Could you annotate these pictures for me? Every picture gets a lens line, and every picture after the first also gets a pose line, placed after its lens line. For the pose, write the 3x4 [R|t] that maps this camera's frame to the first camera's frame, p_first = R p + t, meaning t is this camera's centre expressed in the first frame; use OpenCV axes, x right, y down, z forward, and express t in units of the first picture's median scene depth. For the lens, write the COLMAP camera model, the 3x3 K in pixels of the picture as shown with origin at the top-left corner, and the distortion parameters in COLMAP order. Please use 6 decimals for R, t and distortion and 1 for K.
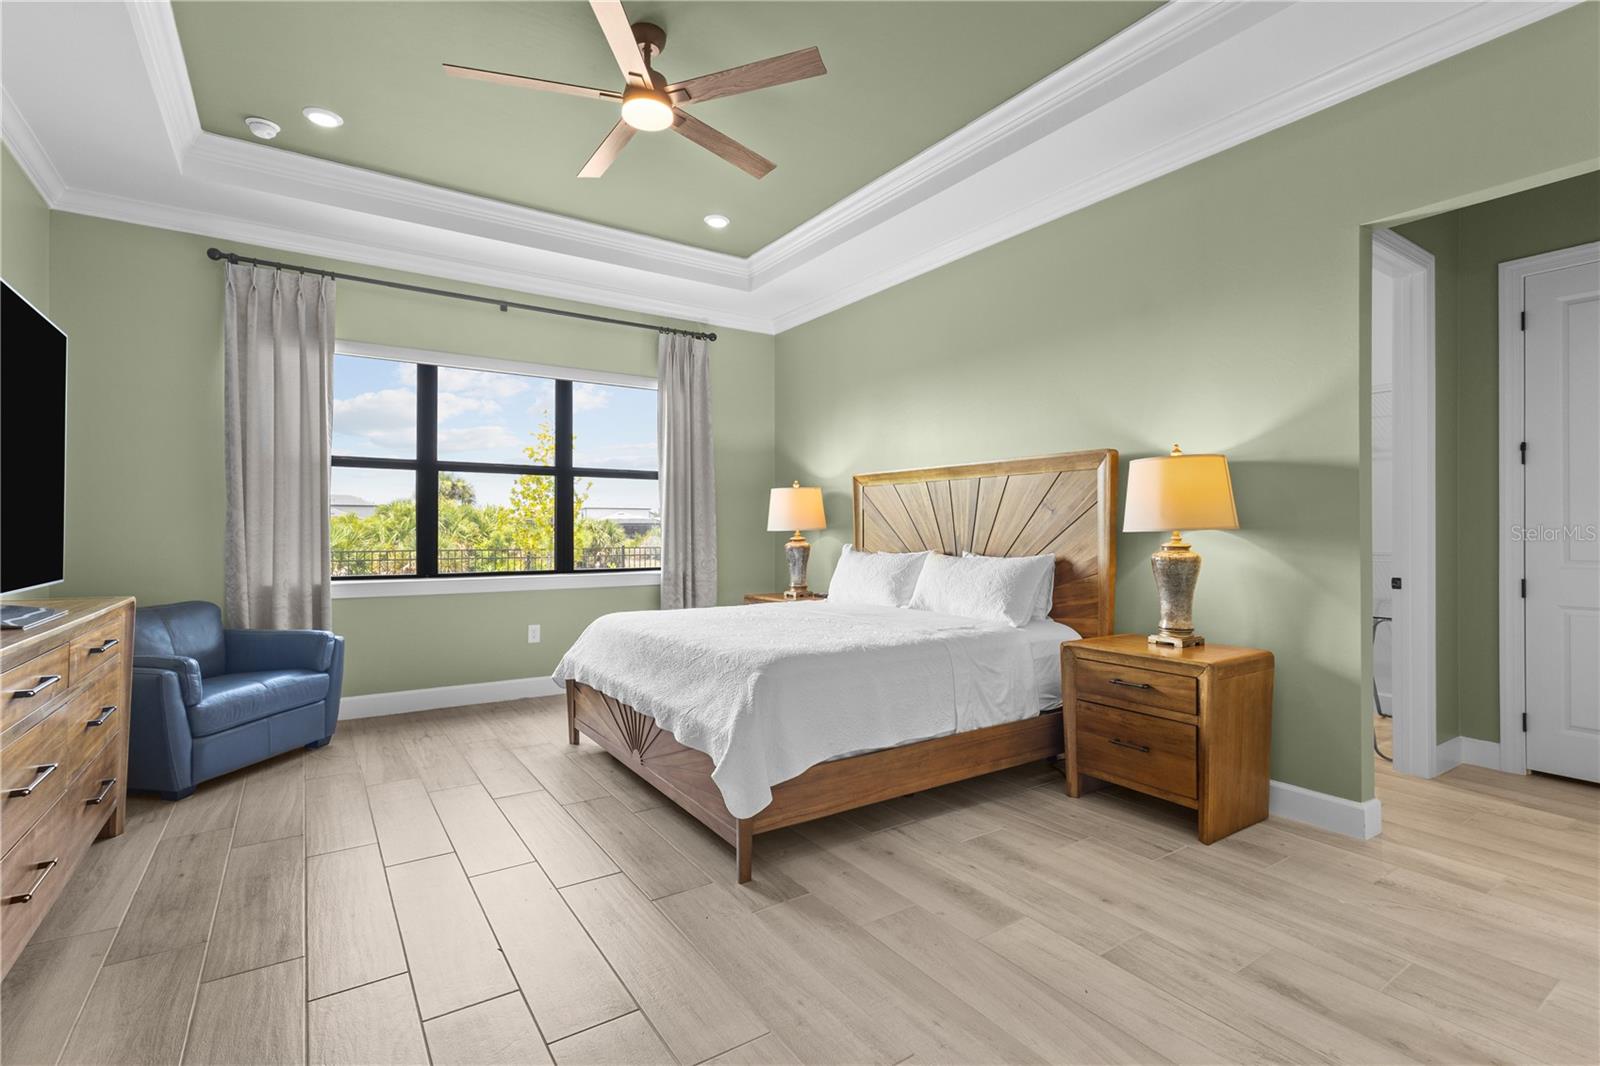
lens RADIAL K [[744.8, 0, 804.6], [0, 744.8, 531.1], [0, 0, 1]] dist [0.001728, 0.002380]
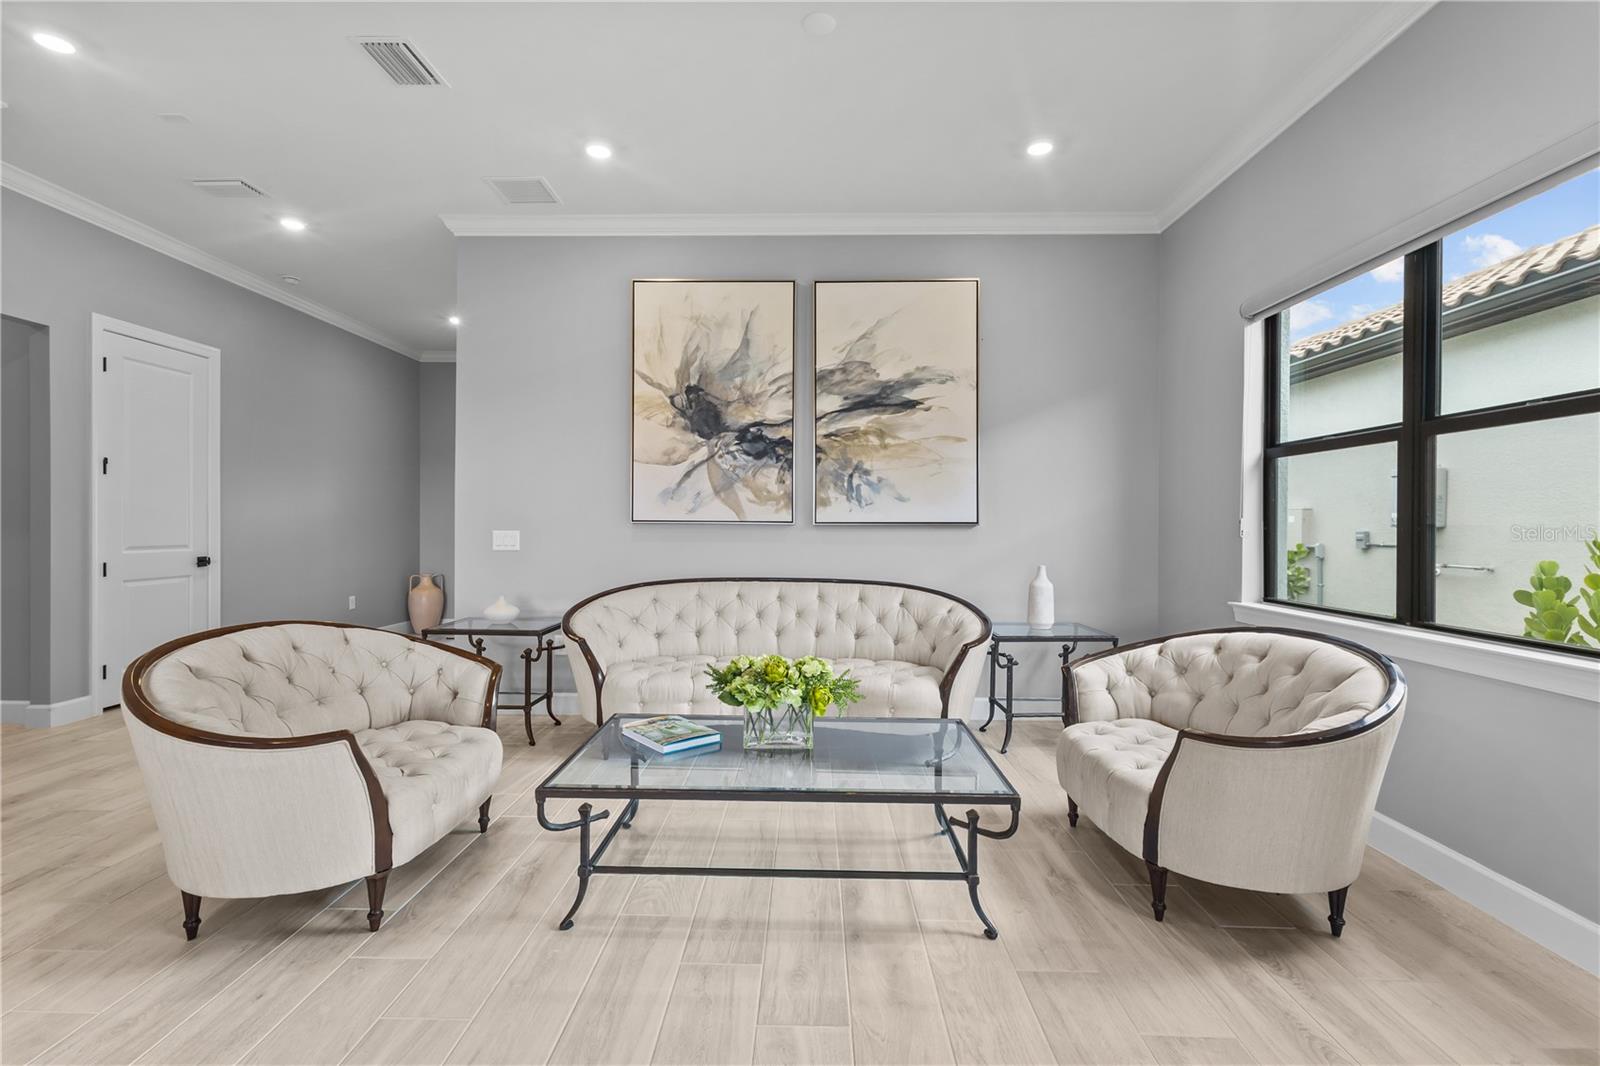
lens RADIAL K [[744.8, 0, 796.6], [0, 744.8, 524.2], [0, 0, 1]] dist [0.001728, 0.002380]
pose [[-0.574175, -0.006409, -0.818708, 0.226423], [-0.006369, 0.999974, -0.003361, -0.010969], [0.818708, 0.003285, -0.574201, 0.938944]]
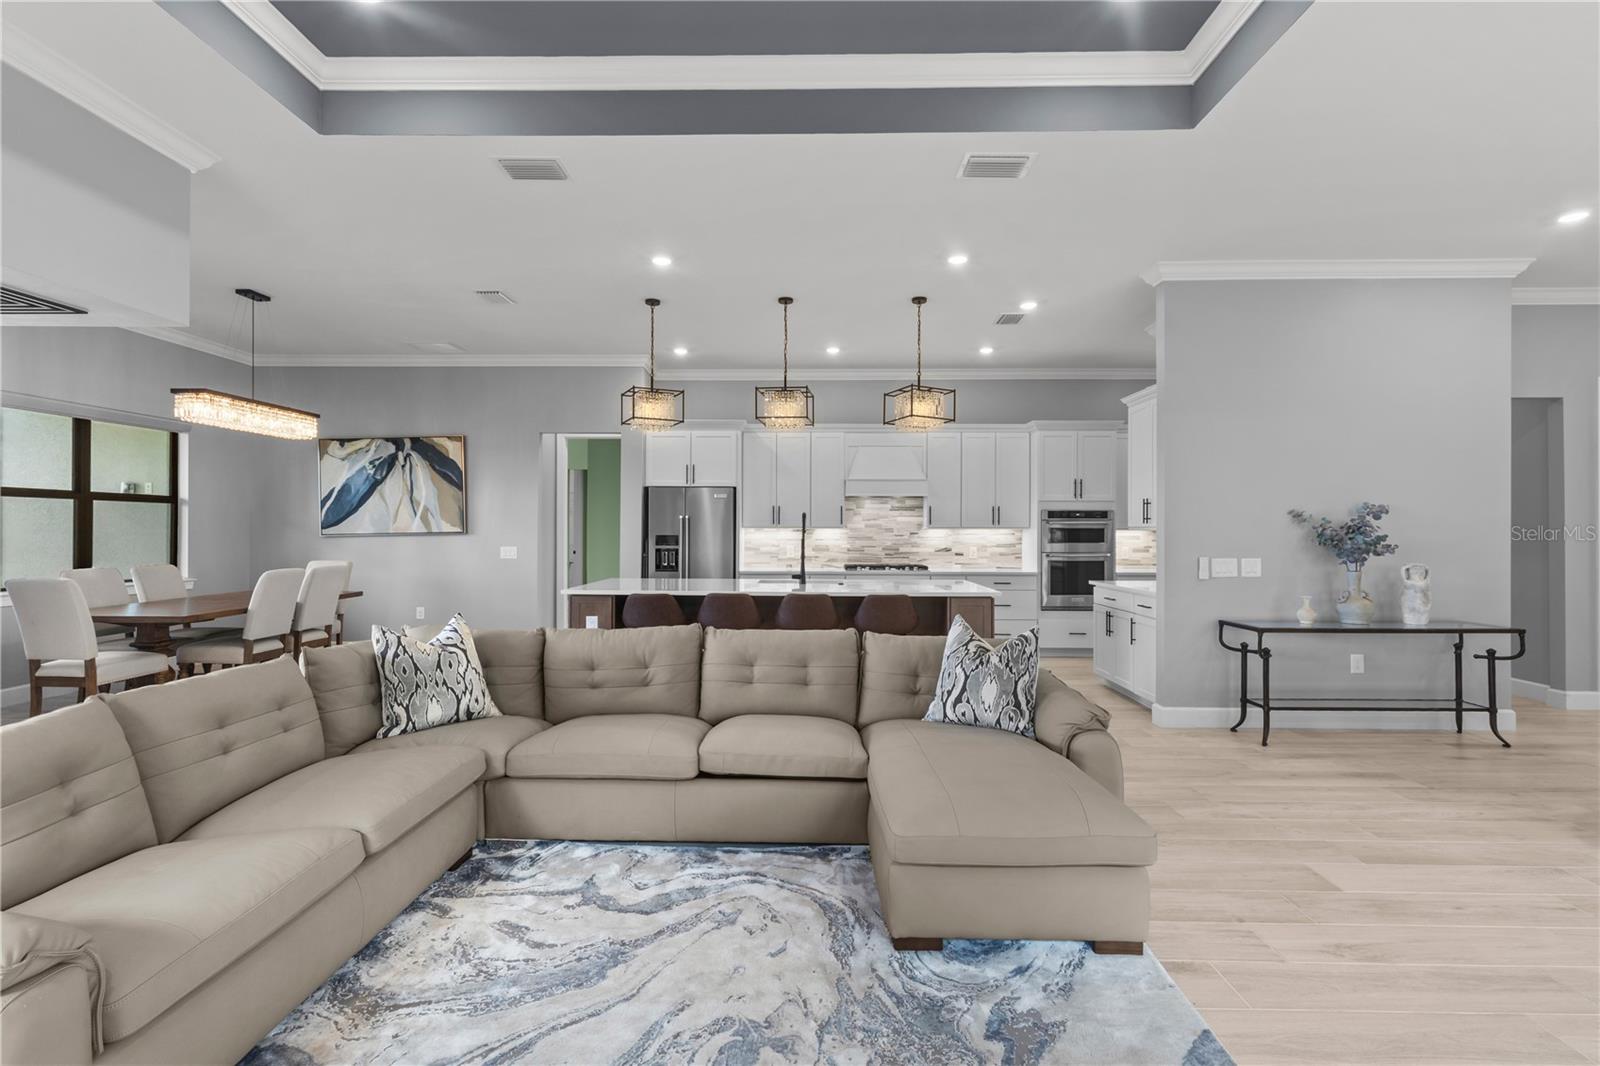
lens RADIAL K [[744.8, 0, 794.6], [0, 744.8, 526.9], [0, 0, 1]] dist [0.001728, 0.002380]
pose [[-0.818538, 0.000400, 0.574453, 0.312462], [-0.003791, 0.999974, -0.006099, -0.032715], [-0.574440, -0.007170, -0.818515, 1.308178]]
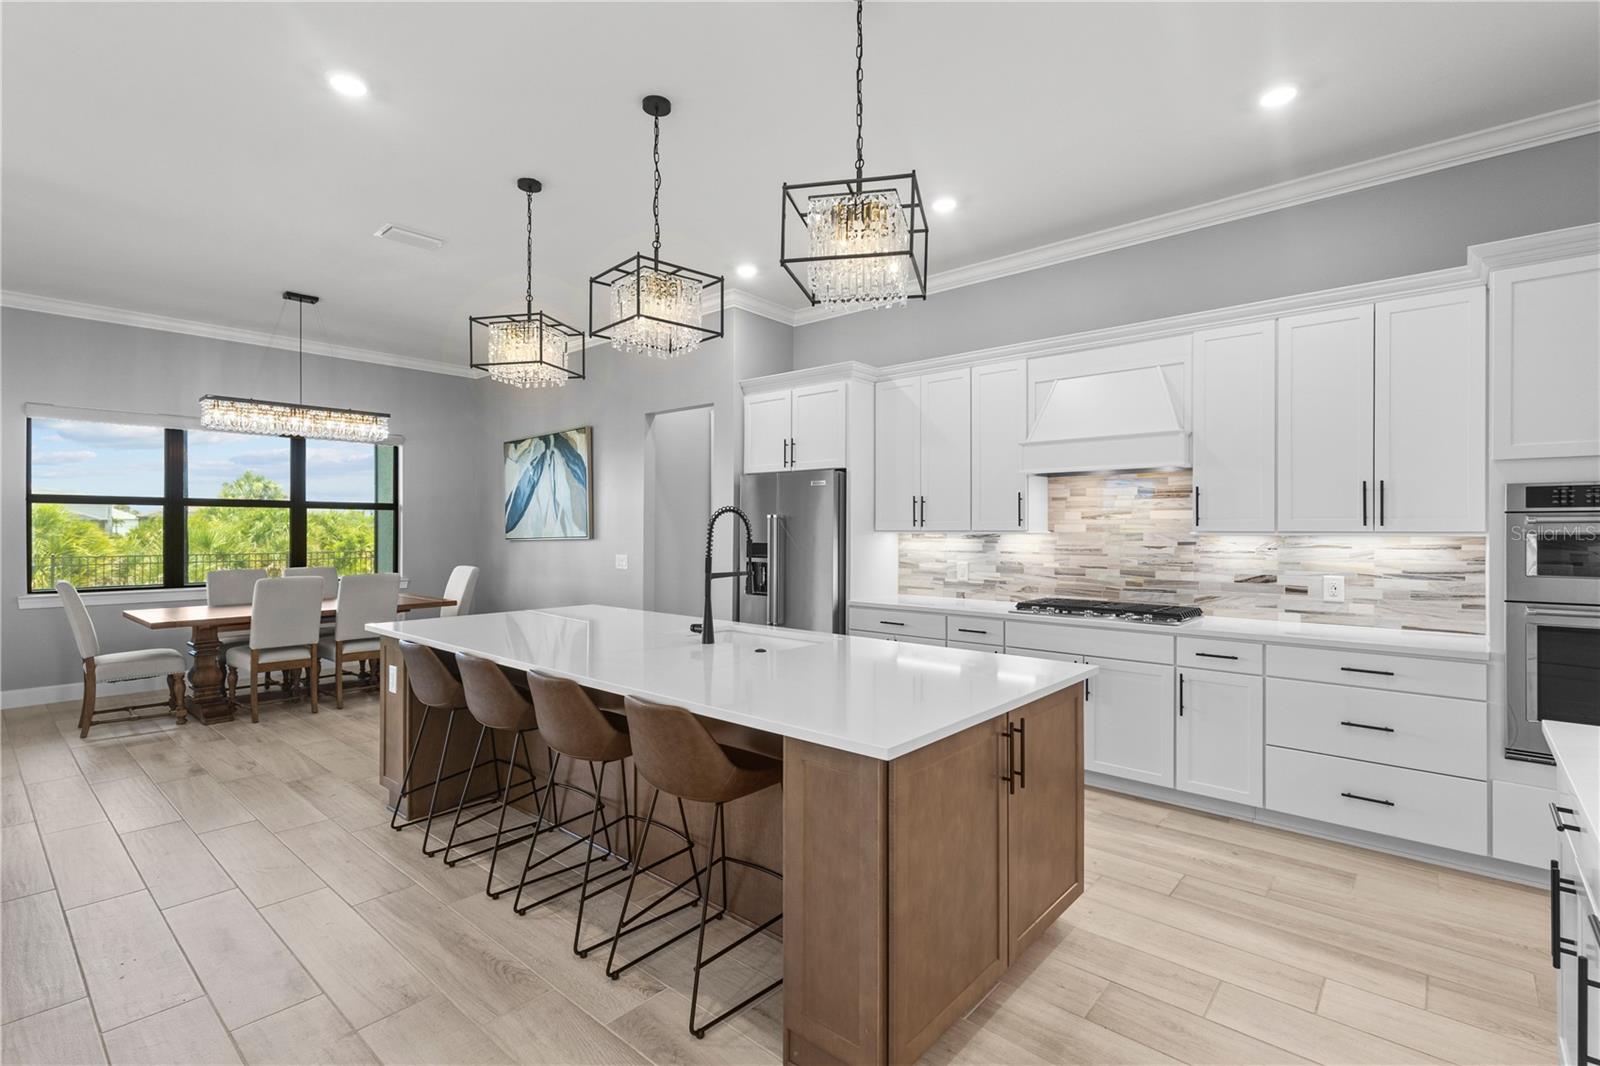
lens RADIAL K [[744.8, 0, 791.8], [0, 744.8, 529.6], [0, 0, 1]] dist [0.001728, 0.002380]
pose [[-0.254396, -0.001044, 0.967099, 0.367889], [-0.003070, 0.999995, 0.000272, -0.043429], [-0.967095, -0.002900, -0.254398, 0.411675]]
